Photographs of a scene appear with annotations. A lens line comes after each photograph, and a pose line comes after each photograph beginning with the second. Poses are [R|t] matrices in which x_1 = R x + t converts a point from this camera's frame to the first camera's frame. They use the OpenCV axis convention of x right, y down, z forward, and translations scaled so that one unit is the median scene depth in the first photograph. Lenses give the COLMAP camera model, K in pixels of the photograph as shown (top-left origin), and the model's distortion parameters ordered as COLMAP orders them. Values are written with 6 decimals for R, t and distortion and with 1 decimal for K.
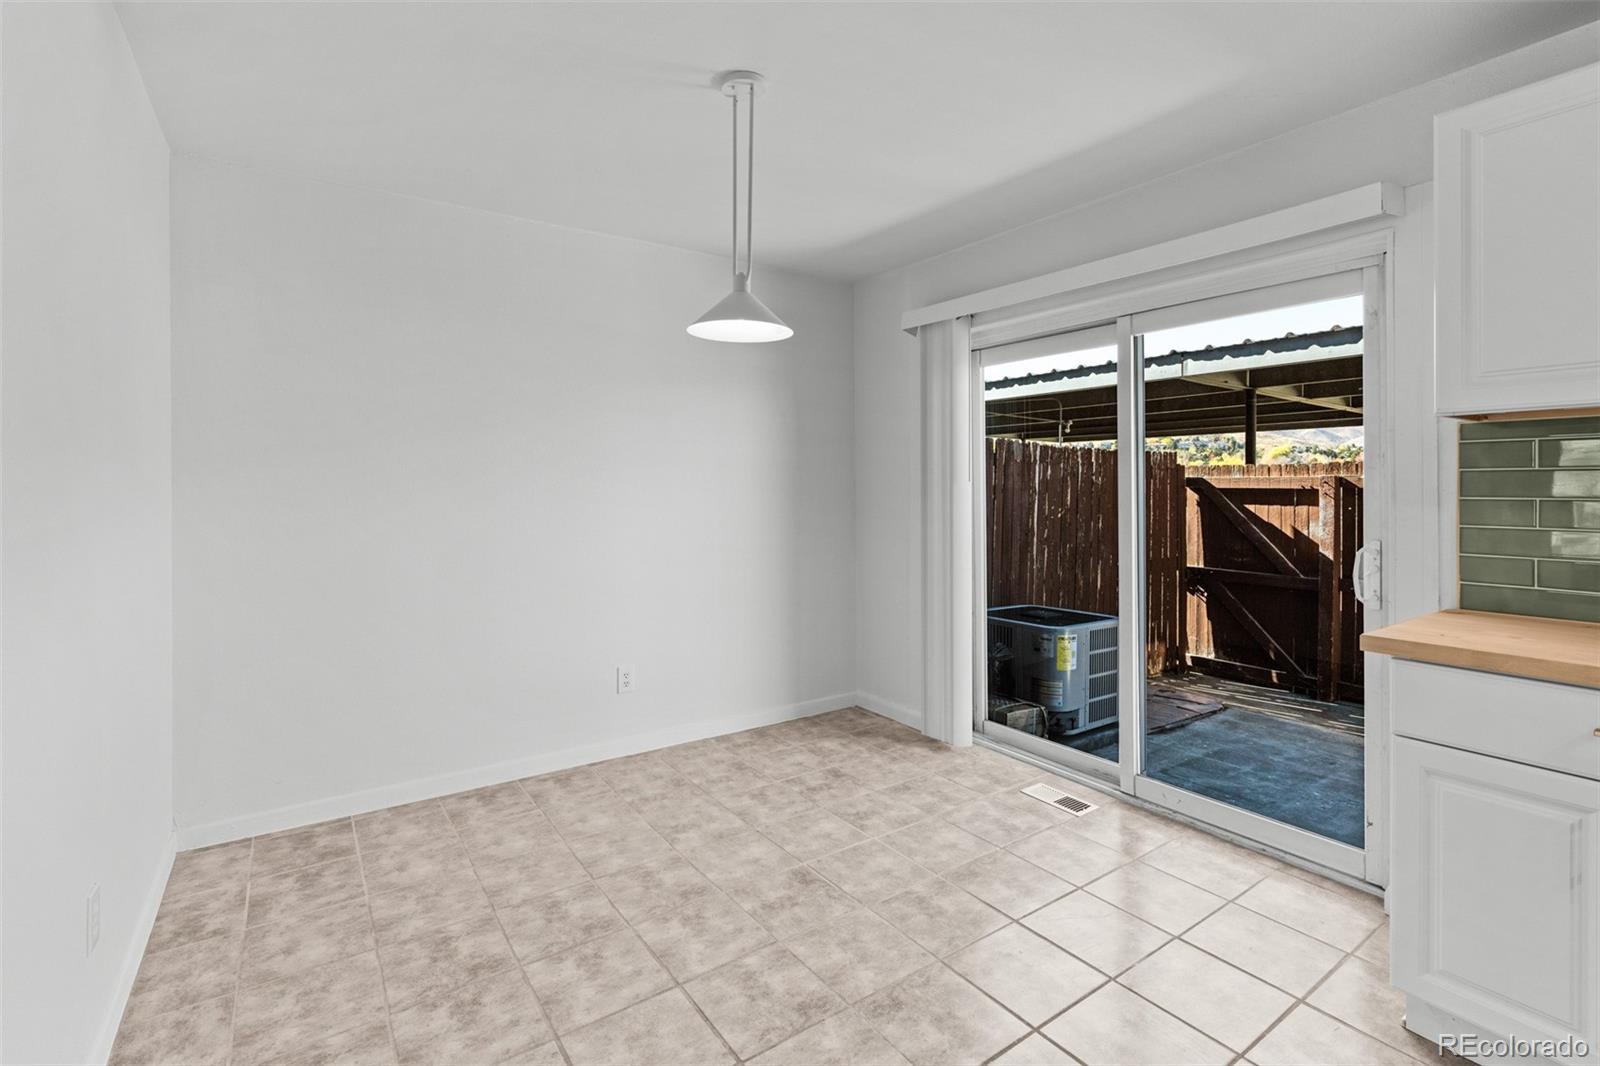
lens RADIAL K [[734.4, 0, 803.1], [0, 734.4, 527.4], [0, 0, 1]] dist [0.000781, 0.000464]
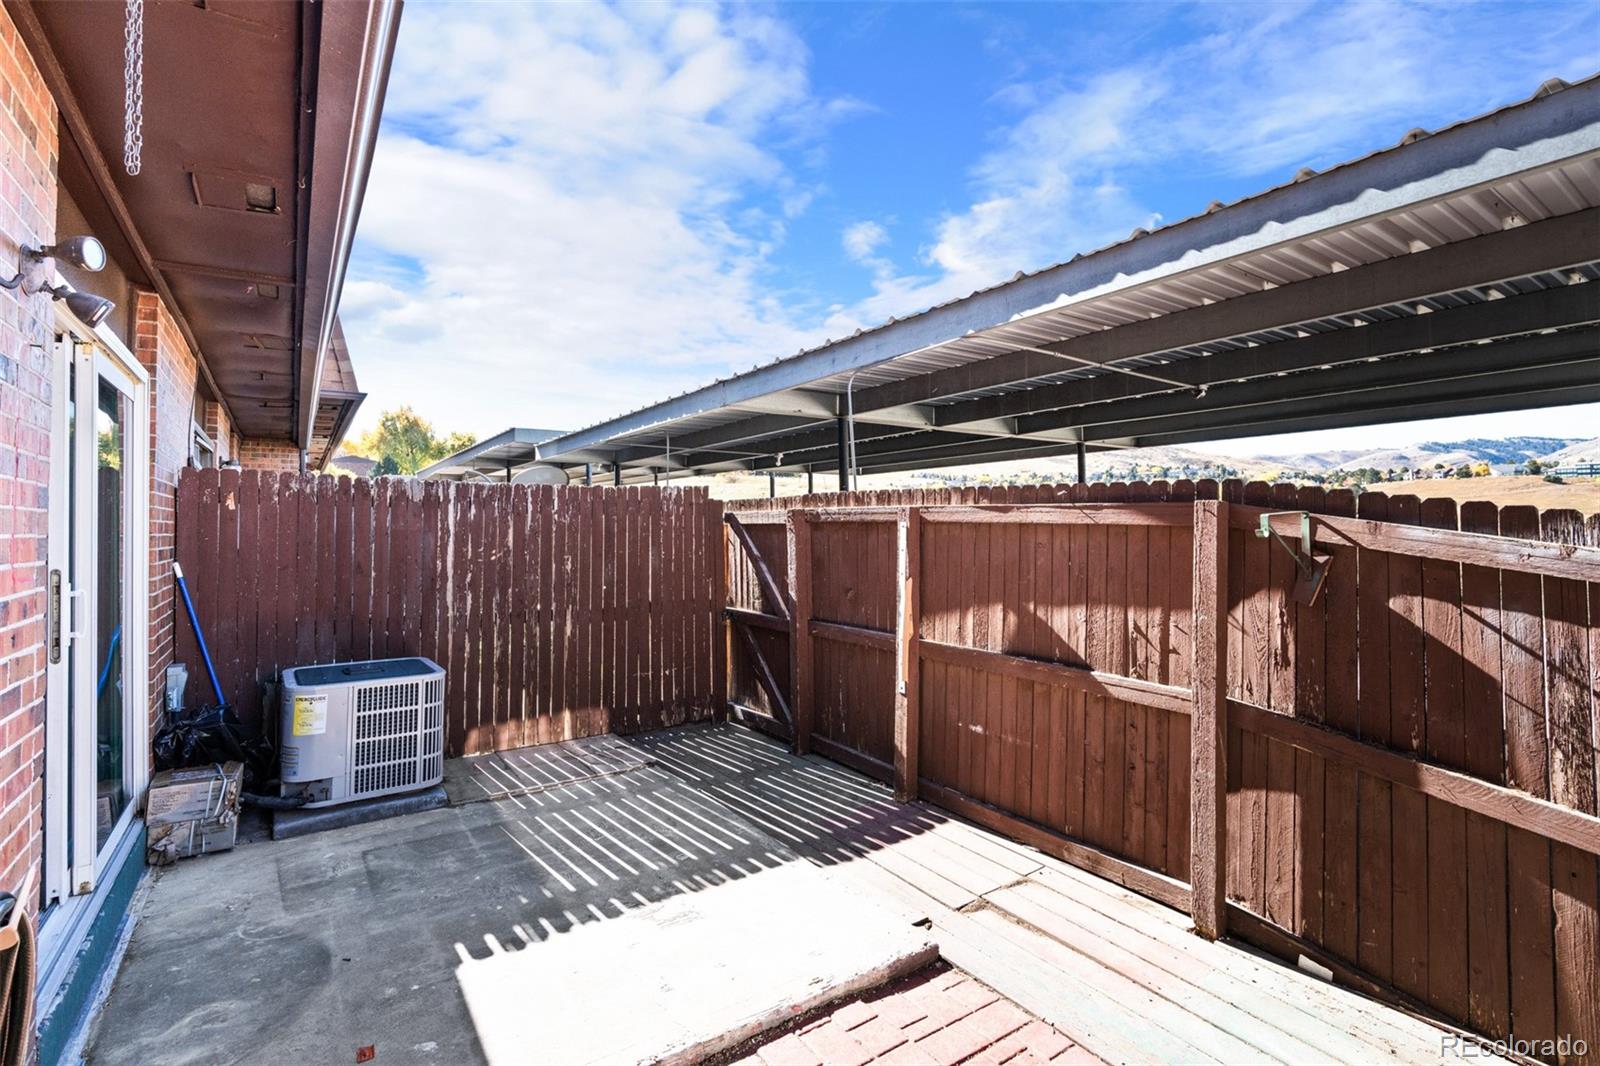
lens RADIAL K [[734.4, 0, 799.5], [0, 734.4, 531.6], [0, 0, 1]] dist [0.000781, 0.000464]
pose [[0.999766, -0.018243, -0.011614, 0.759699], [0.017739, 0.998957, -0.042075, -0.004020], [0.012369, 0.041859, 0.999047, 0.078347]]
